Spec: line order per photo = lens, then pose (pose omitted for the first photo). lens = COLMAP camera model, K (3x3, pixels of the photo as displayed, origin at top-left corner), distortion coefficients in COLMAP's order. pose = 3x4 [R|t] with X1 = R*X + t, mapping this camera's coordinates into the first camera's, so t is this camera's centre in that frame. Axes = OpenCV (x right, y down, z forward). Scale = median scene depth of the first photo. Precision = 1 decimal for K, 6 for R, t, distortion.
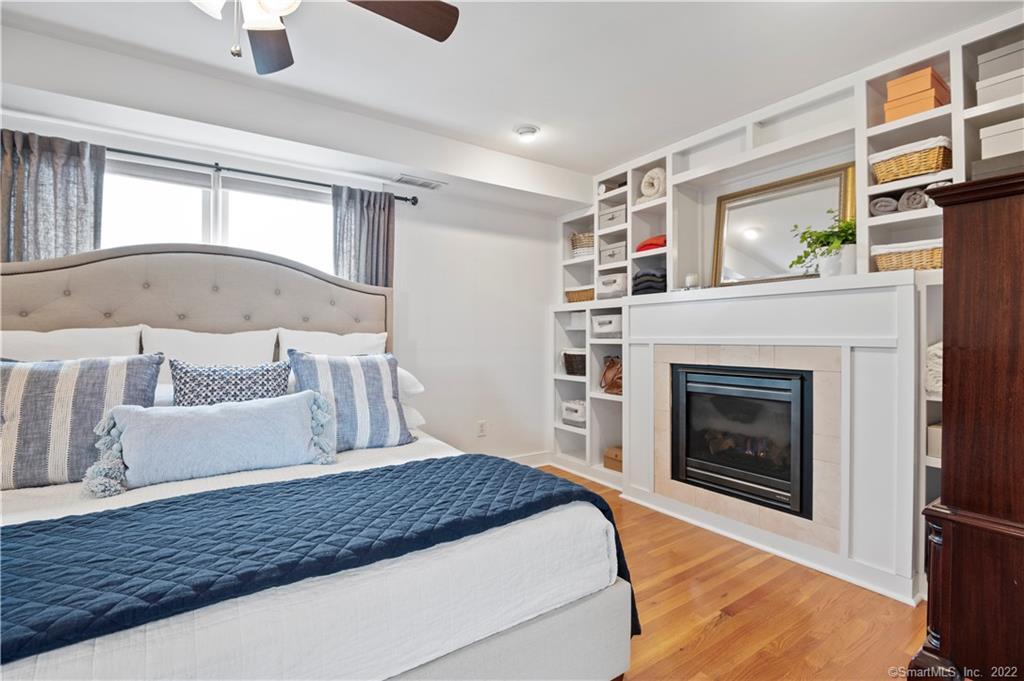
lens RADIAL K [[474.3, 0, 512.0], [0, 474.3, 340.5], [0, 0, 1]] dist [-0.020812, -0.000636]
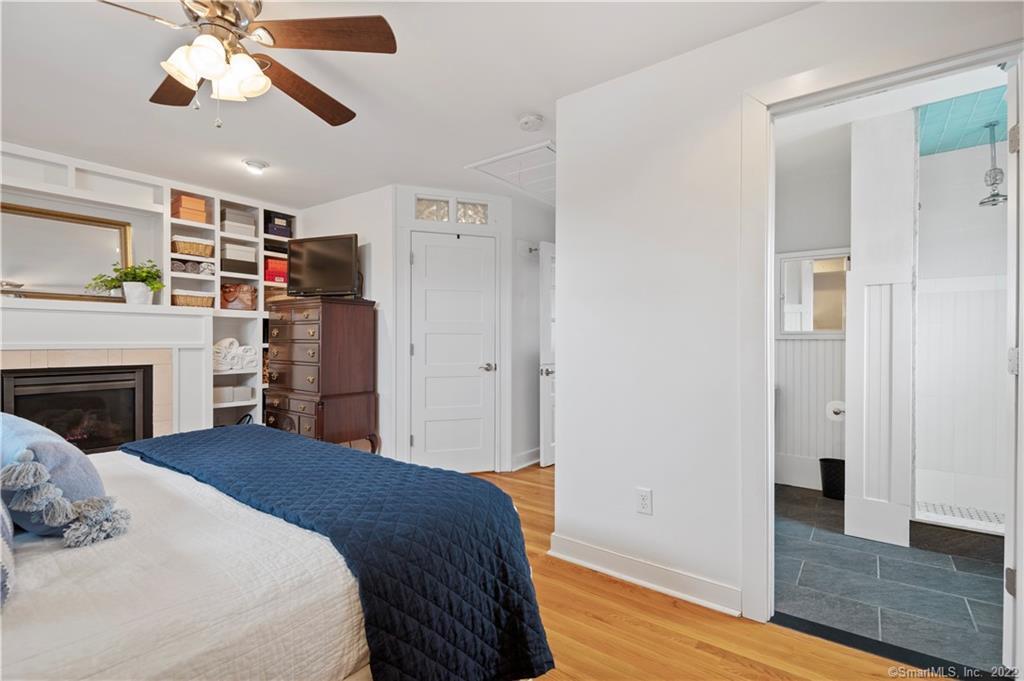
lens RADIAL K [[474.3, 0, 512.0], [0, 474.3, 340.5], [0, 0, 1]] dist [-0.020812, -0.000636]
pose [[-0.314984, 0.000985, 0.949096, -0.824722], [0.006564, 0.999978, 0.001141, -0.006398], [-0.949074, 0.006589, -0.314984, 0.256652]]
